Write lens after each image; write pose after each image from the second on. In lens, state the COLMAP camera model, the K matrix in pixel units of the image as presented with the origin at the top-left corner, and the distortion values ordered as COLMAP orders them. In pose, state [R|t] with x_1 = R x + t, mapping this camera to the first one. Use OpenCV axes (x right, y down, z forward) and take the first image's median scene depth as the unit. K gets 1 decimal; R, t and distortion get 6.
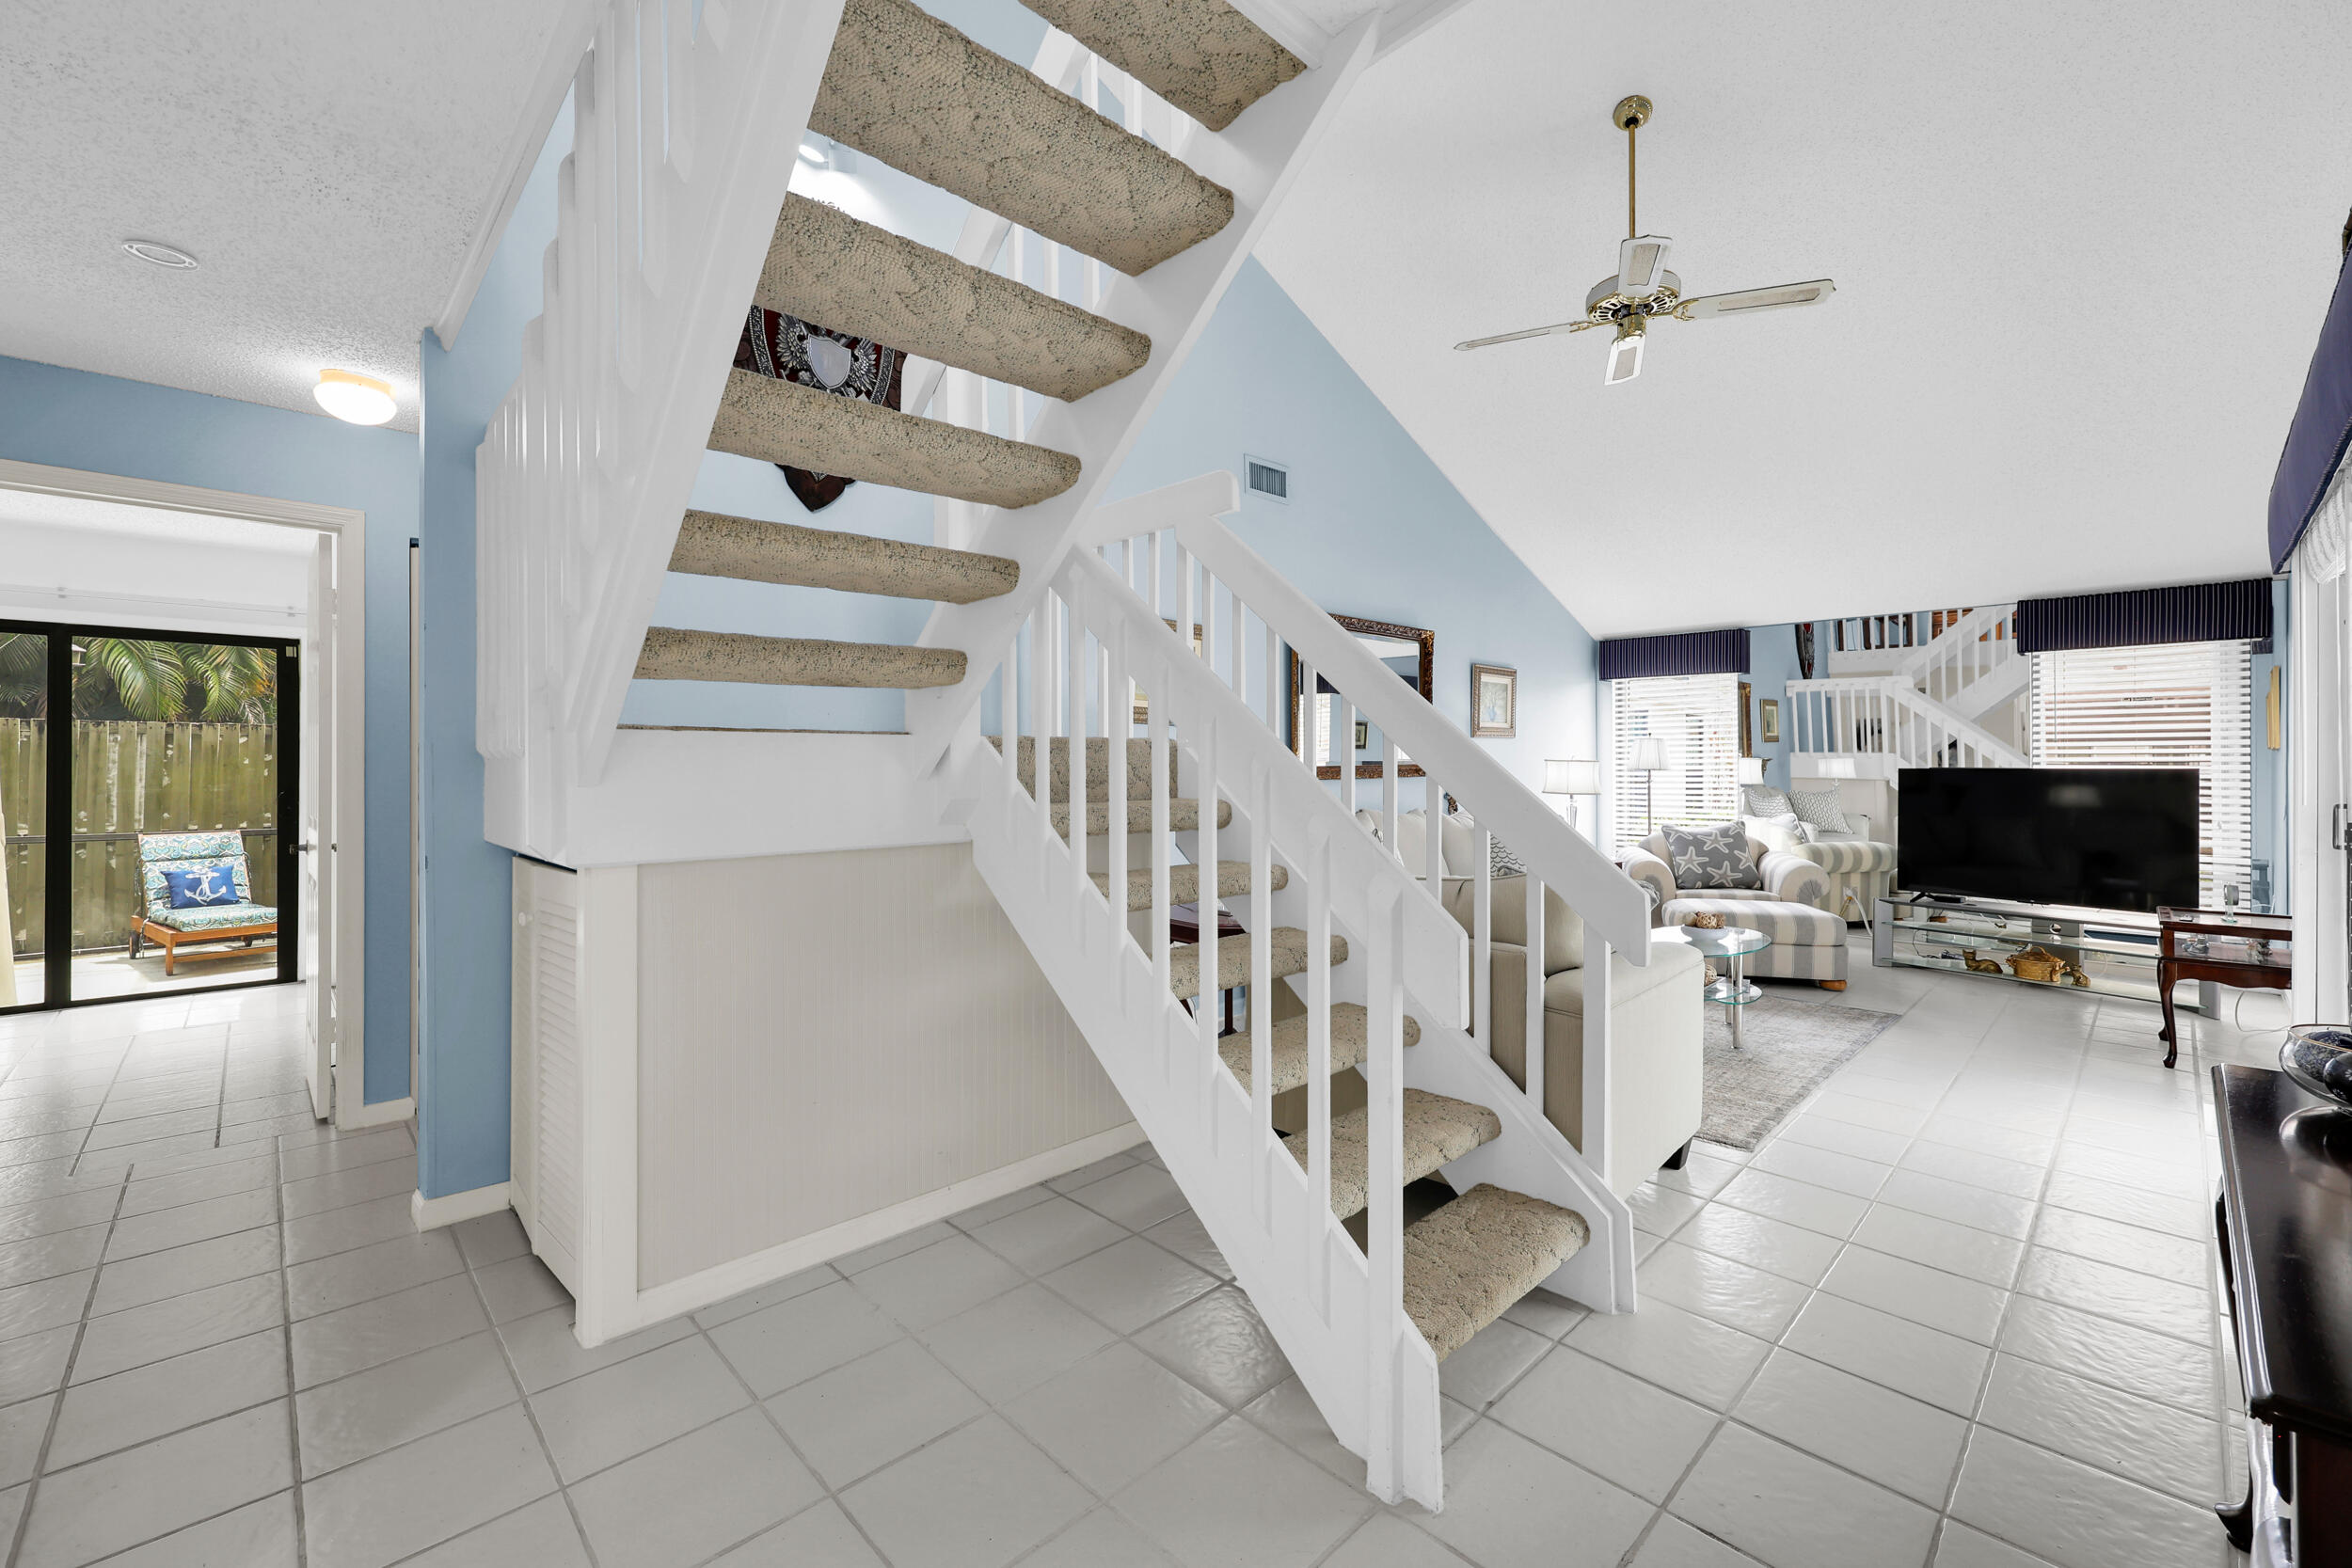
lens RADIAL K [[960.3, 0, 1180.9], [0, 960.3, 773.0], [0, 0, 1]] dist [-0.009315, -0.000112]
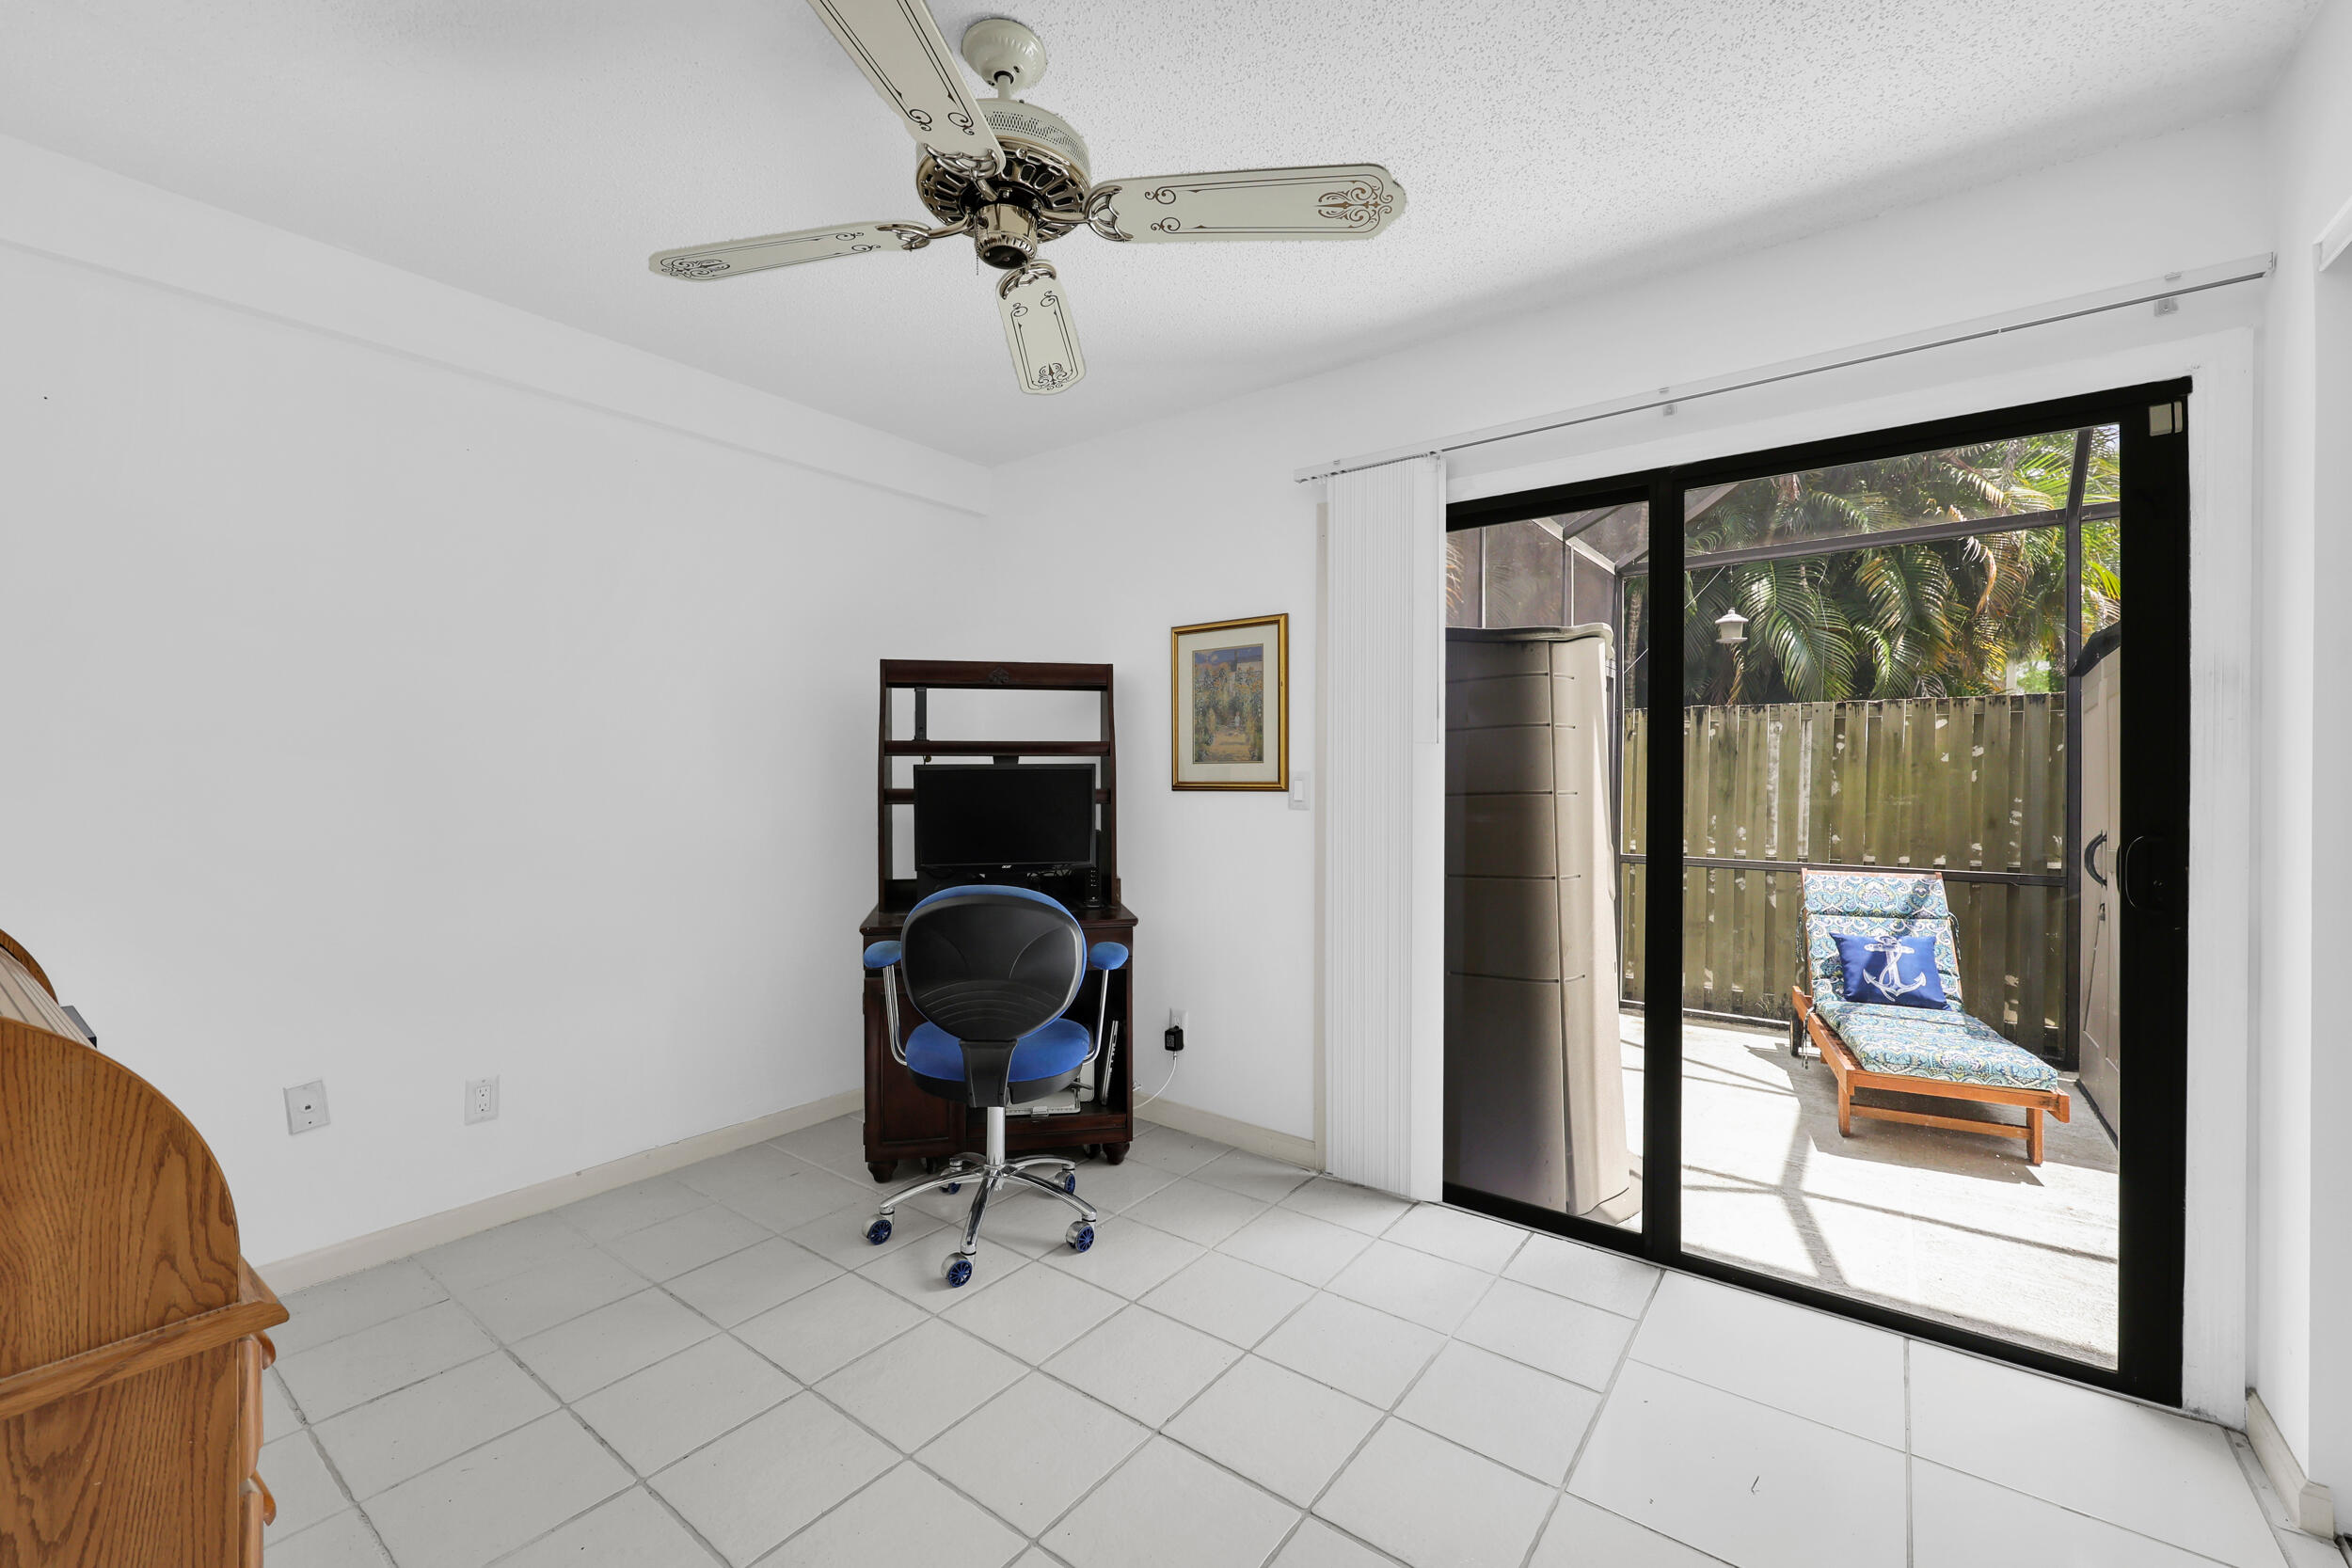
lens RADIAL K [[960.3, 0, 1180.9], [0, 960.3, 773.0], [0, 0, 1]] dist [-0.009315, -0.000112]
pose [[0.159496, 0.000697, -0.987198, -0.481312], [-0.005429, 0.999985, -0.000171, 0.000269], [0.987184, 0.005386, 0.159498, 0.440985]]
